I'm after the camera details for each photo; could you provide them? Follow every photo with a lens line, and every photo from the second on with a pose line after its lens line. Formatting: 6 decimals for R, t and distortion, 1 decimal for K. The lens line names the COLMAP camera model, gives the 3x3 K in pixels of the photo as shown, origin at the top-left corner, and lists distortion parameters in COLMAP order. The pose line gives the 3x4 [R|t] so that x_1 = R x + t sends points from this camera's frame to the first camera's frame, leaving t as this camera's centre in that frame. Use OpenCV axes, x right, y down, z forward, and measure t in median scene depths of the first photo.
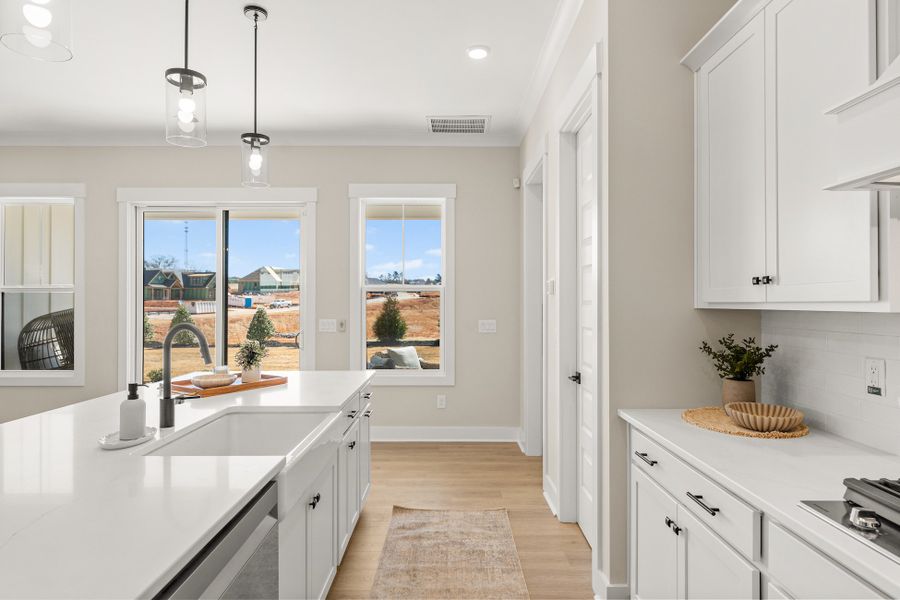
lens RADIAL K [[502.7, 0, 448.1], [0, 502.7, 299.3], [0, 0, 1]] dist [0.000180, -0.000486]
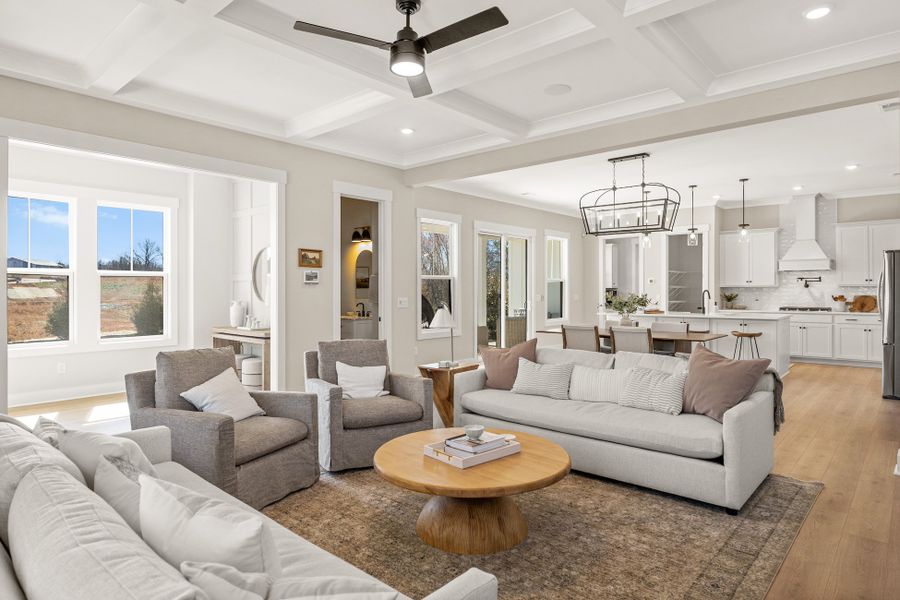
lens RADIAL K [[525.3, 0, 450.4], [0, 525.3, 291.9], [0, 0, 1]] dist [-0.003120, -0.000008]
pose [[0.666228, -0.003375, 0.745740, -2.931446], [-0.001444, 0.999982, 0.005816, 0.022692], [-0.745746, -0.004952, 0.666212, -0.207292]]
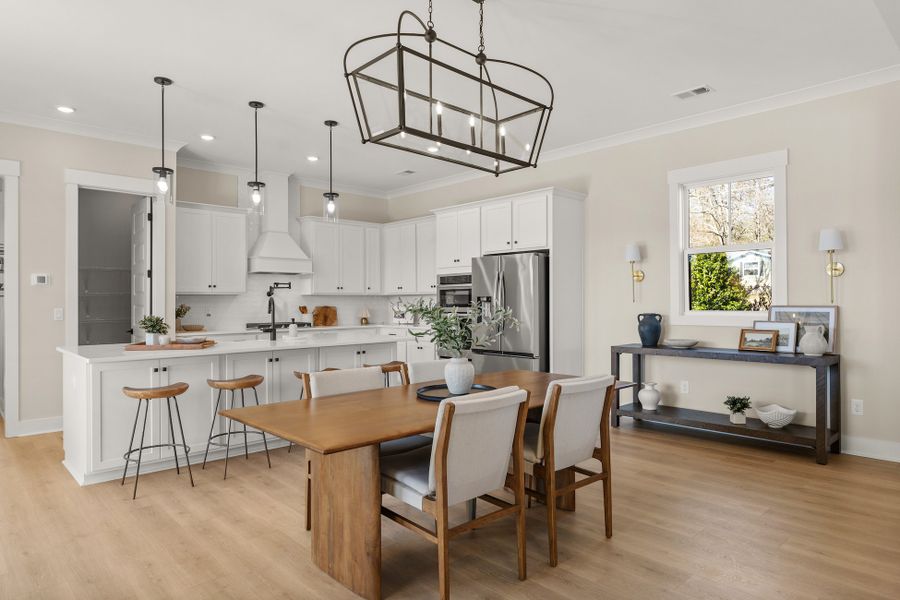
lens RADIAL K [[539.4, 0, 447.6], [0, 539.4, 297.2], [0, 0, 1]] dist [-0.005302, -0.002808]
pose [[-0.683189, 0.008890, 0.730188, -1.637508], [0.001412, 0.999940, -0.010853, 0.040883], [-0.730241, -0.006384, -0.683160, 1.174198]]
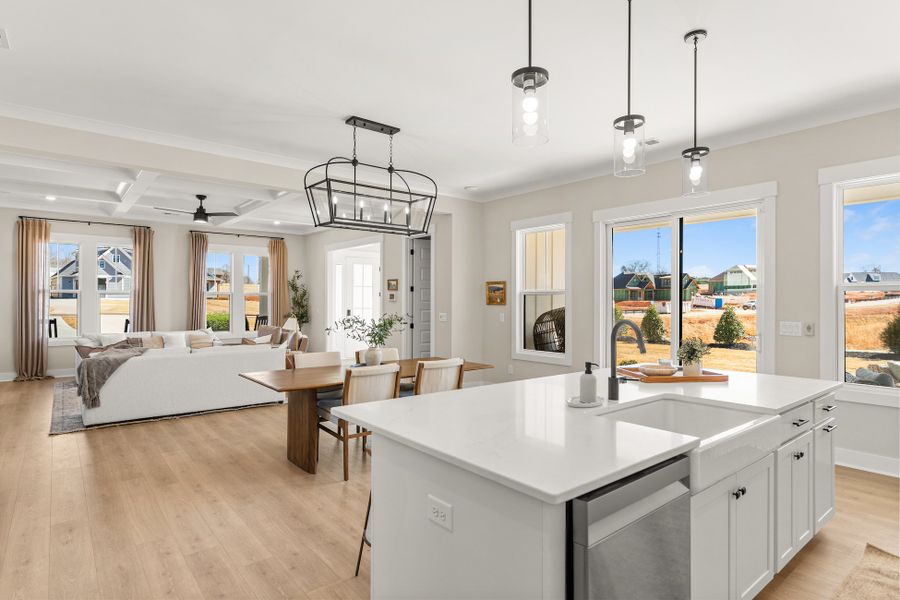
lens RADIAL K [[483.6, 0, 450.0], [0, 483.6, 300.0], [0, 0, 1]] dist [-0.000538, -0.000286]
pose [[0.631445, 0.000072, -0.775421, 0.073175], [0.000271, 1.000000, 0.000314, -0.000633], [0.775421, -0.000408, 0.631445, -0.056137]]
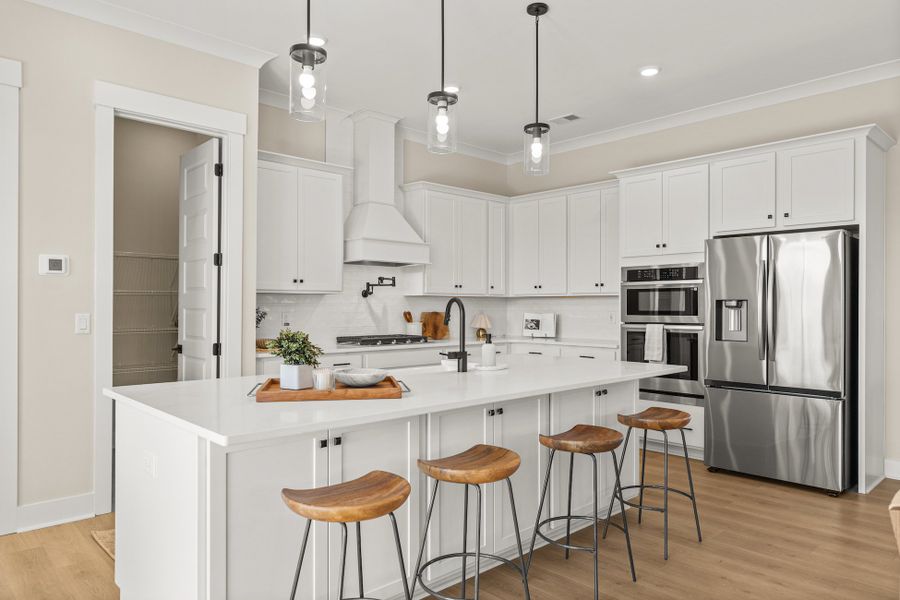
lens RADIAL K [[595.7, 0, 450.0], [0, 595.7, 300.0], [0, 0, 1]] dist [-0.007725, 0.000226]
pose [[-0.683854, 0.006004, 0.729594, -0.943479], [-0.005716, 0.999891, -0.013585, 0.041566], [-0.729597, -0.013461, -0.683745, 1.171492]]
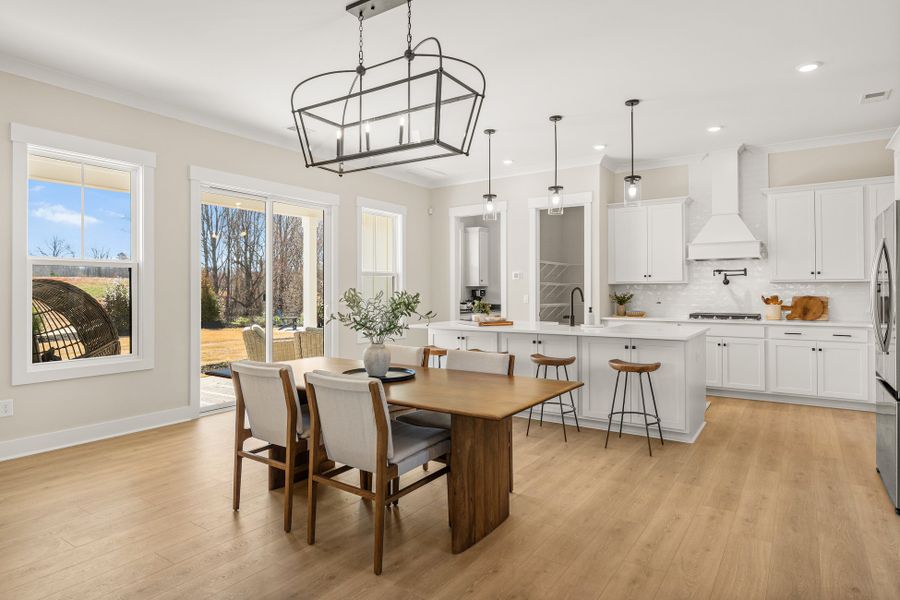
lens RADIAL K [[509.3, 0, 451.2], [0, 509.3, 286.2], [0, 0, 1]] dist [-0.001148, 0.000596]
pose [[0.569263, 0.007219, 0.822124, -1.695248], [-0.002427, 0.999972, -0.007100, 0.034781], [-0.822152, 0.002046, 0.569265, 0.004776]]
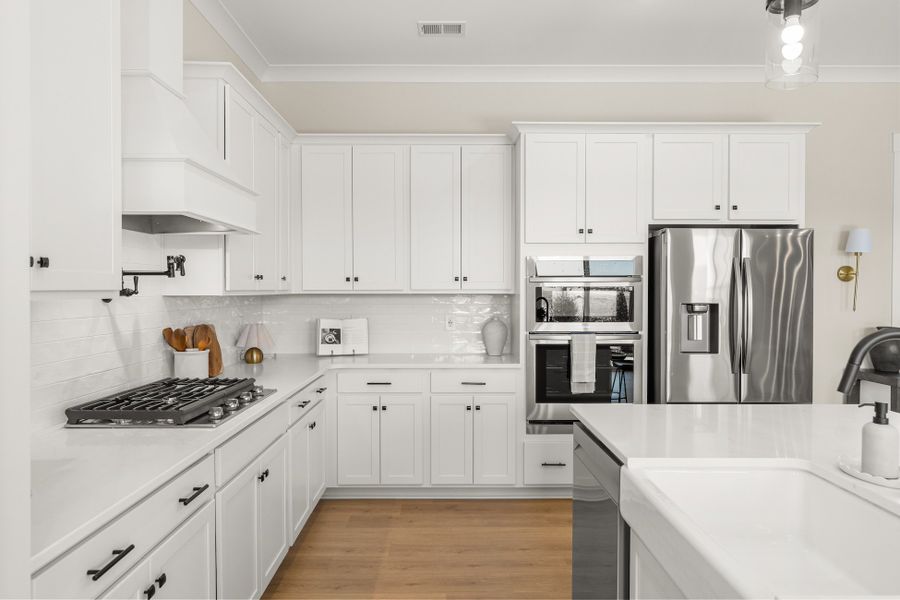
lens RADIAL K [[595.7, 0, 450.0], [0, 595.7, 300.0], [0, 0, 1]] dist [-0.007725, 0.000226]
pose [[-0.999999, -0.001379, -0.000736, 0.000780], [-0.001388, 0.999925, 0.012141, 0.002499], [0.000719, 0.012142, -0.999926, 0.916162]]
